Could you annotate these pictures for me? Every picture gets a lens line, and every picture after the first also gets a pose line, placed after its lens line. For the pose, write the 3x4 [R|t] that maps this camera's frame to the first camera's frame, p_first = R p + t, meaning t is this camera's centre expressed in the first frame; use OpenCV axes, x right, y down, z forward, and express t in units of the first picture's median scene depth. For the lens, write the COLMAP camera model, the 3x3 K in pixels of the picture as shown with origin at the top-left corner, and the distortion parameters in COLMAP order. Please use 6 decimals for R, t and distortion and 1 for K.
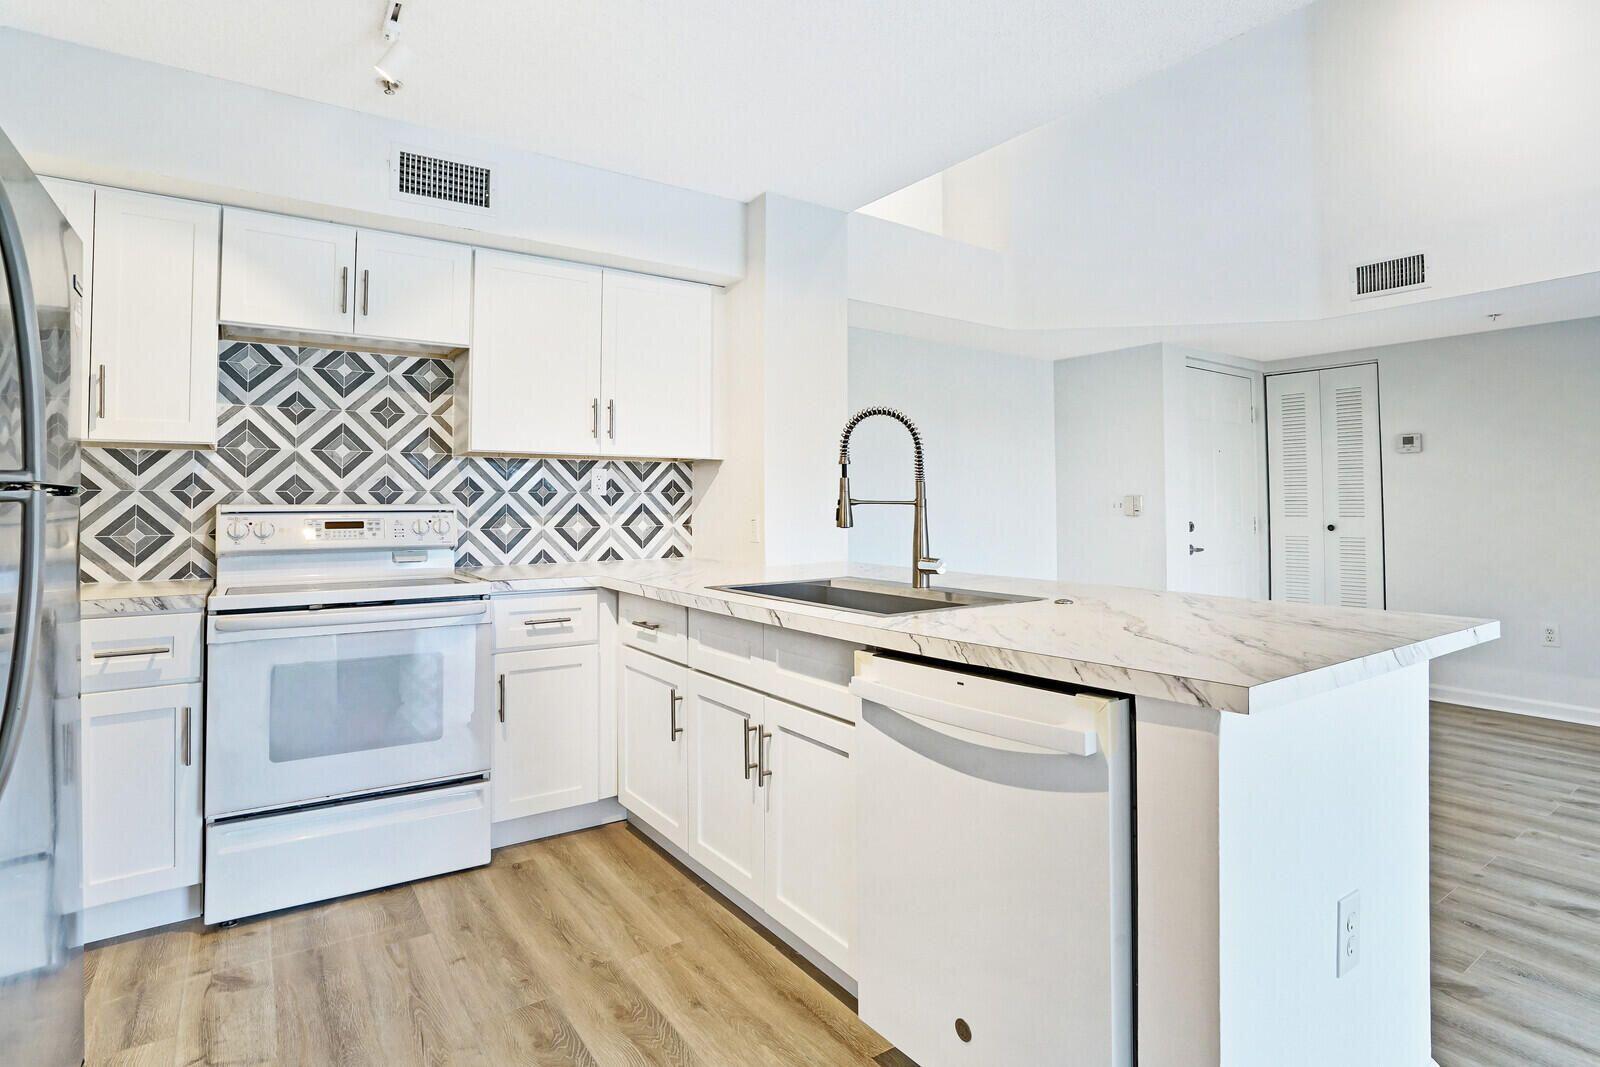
lens RADIAL K [[818.9, 0, 834.2], [0, 818.9, 474.7], [0, 0, 1]] dist [-0.026669, 0.000143]
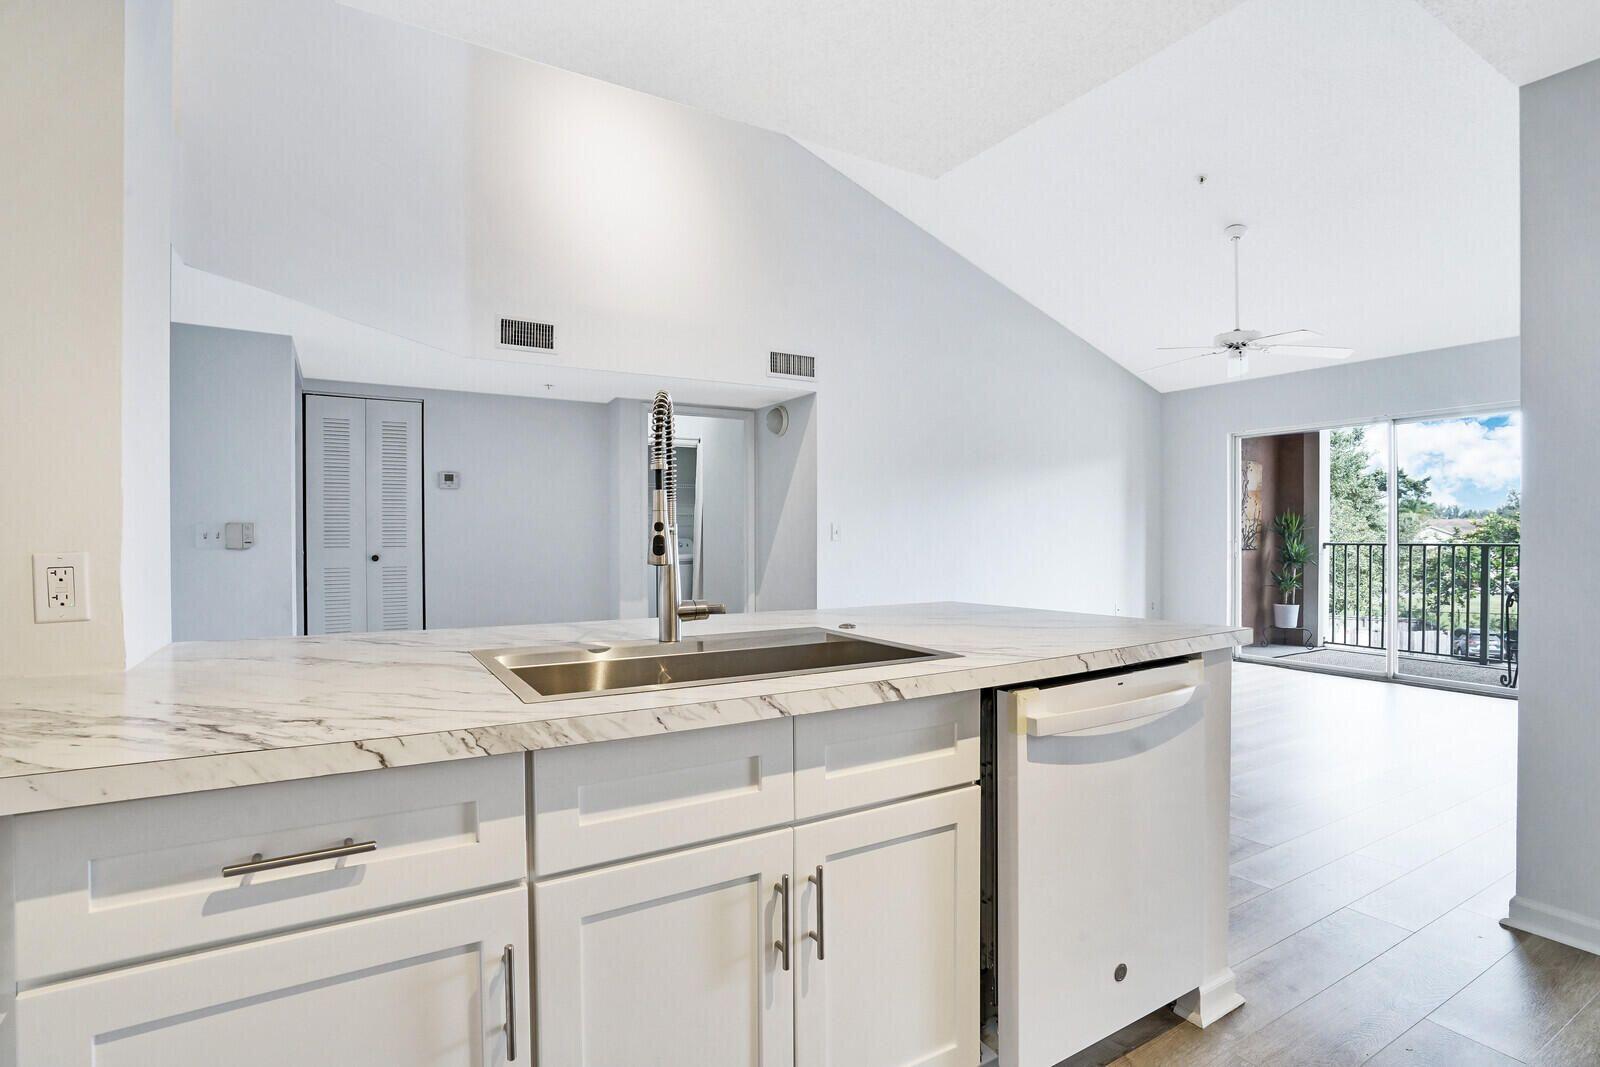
lens RADIAL K [[775.9, 0, 783.9], [0, 775.9, 546.1], [0, 0, 1]] dist [-0.045731, 0.015574]
pose [[0.114299, -0.012994, 0.993361, -0.501267], [-0.034585, 0.999256, 0.017051, 0.030250], [-0.992844, -0.036304, 0.113765, 0.696984]]
